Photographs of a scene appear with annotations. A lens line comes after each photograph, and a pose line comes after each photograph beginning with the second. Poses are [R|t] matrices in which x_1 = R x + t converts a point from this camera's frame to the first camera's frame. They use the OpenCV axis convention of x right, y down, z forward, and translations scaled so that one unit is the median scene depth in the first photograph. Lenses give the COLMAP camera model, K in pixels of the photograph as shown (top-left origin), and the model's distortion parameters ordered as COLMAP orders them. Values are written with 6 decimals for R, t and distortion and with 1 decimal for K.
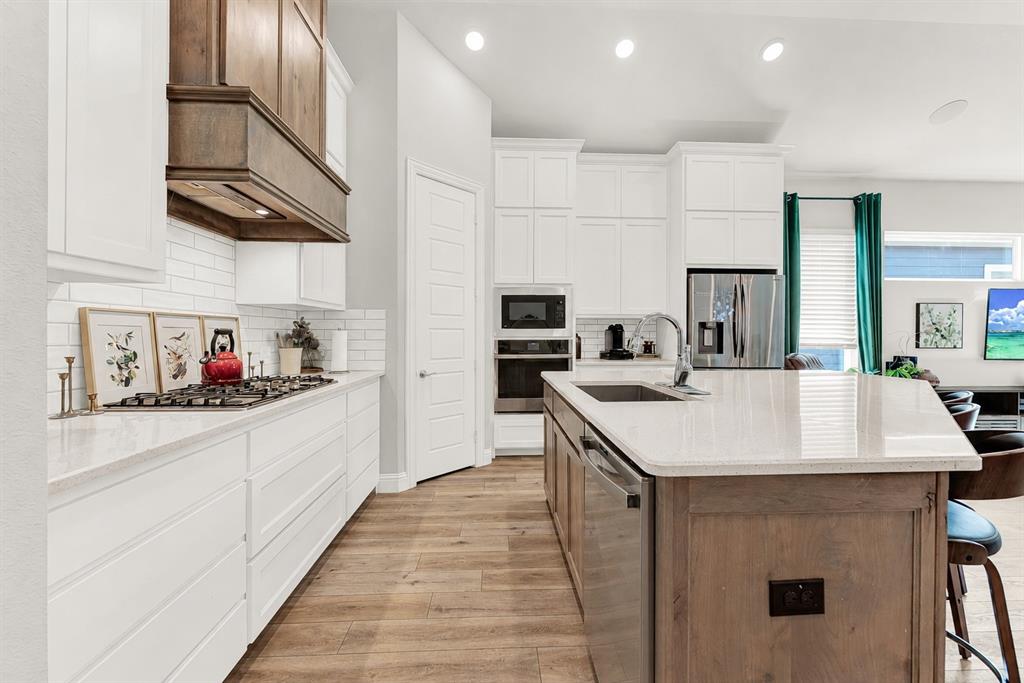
lens RADIAL K [[415.1, 0, 509.3], [0, 415.1, 335.6], [0, 0, 1]] dist [0.002277, 0.000336]
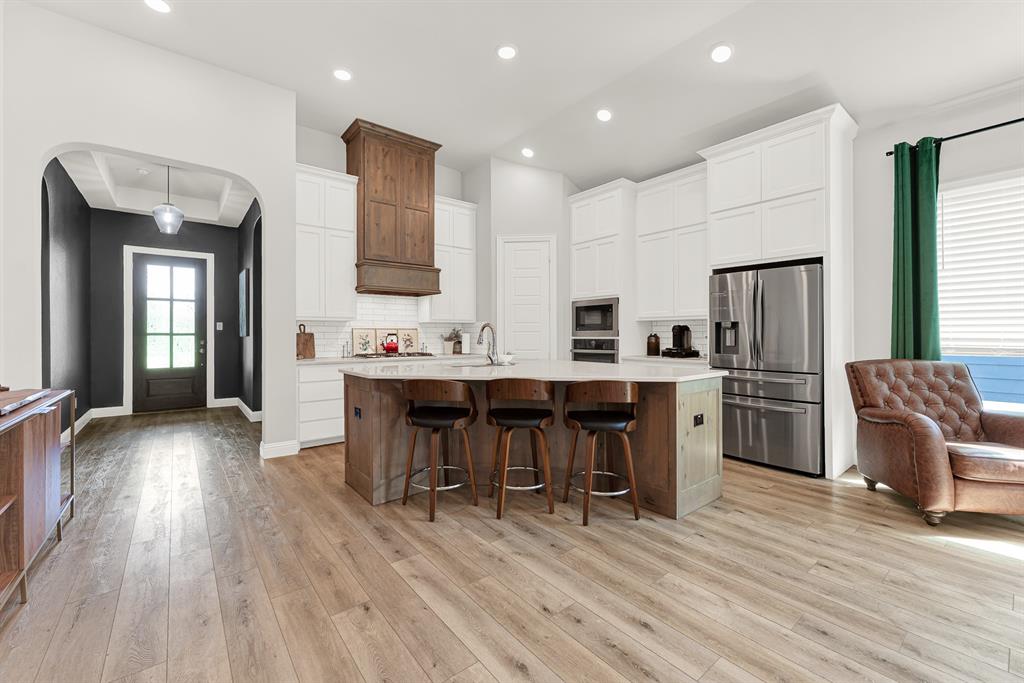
lens RADIAL K [[417.3, 0, 509.7], [0, 417.3, 337.1], [0, 0, 1]] dist [-0.002668, 0.000701]
pose [[0.597573, -0.000790, -0.801814, 0.978698], [-0.000879, 0.999998, -0.001641, 0.006373], [0.801814, 0.001686, 0.597571, -0.016827]]
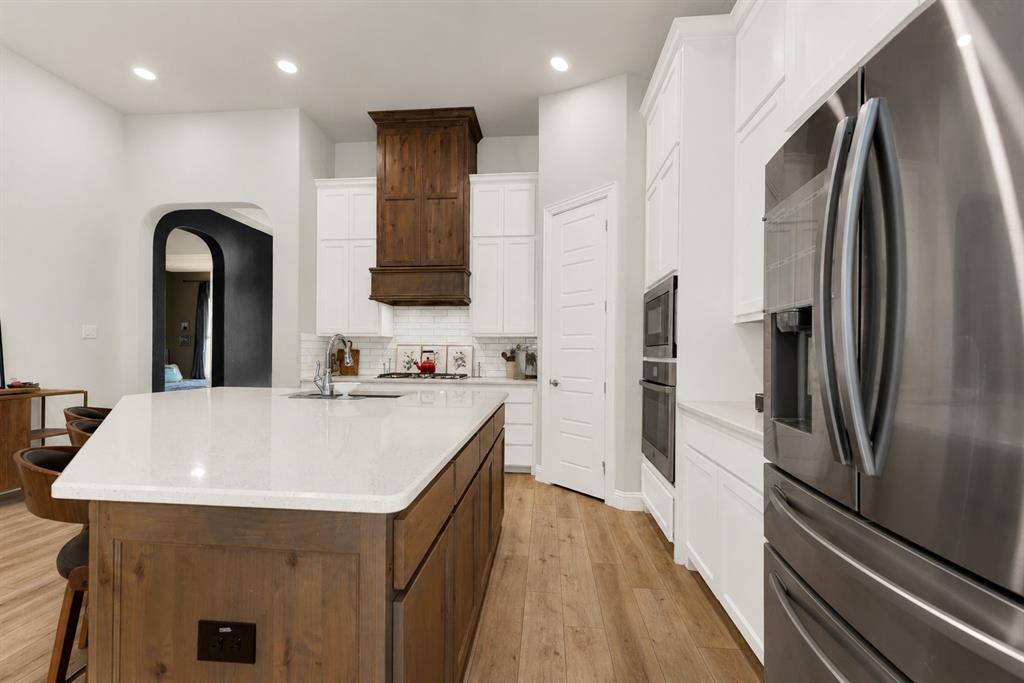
lens RADIAL K [[415.1, 0, 508.1], [0, 415.1, 354.8], [0, 0, 1]] dist [0.002277, 0.000336]
pose [[-0.127779, -0.005050, -0.991790, 0.780874], [-0.016078, 0.999866, -0.003020, 0.004738], [0.991672, 0.015561, -0.127843, 0.852598]]
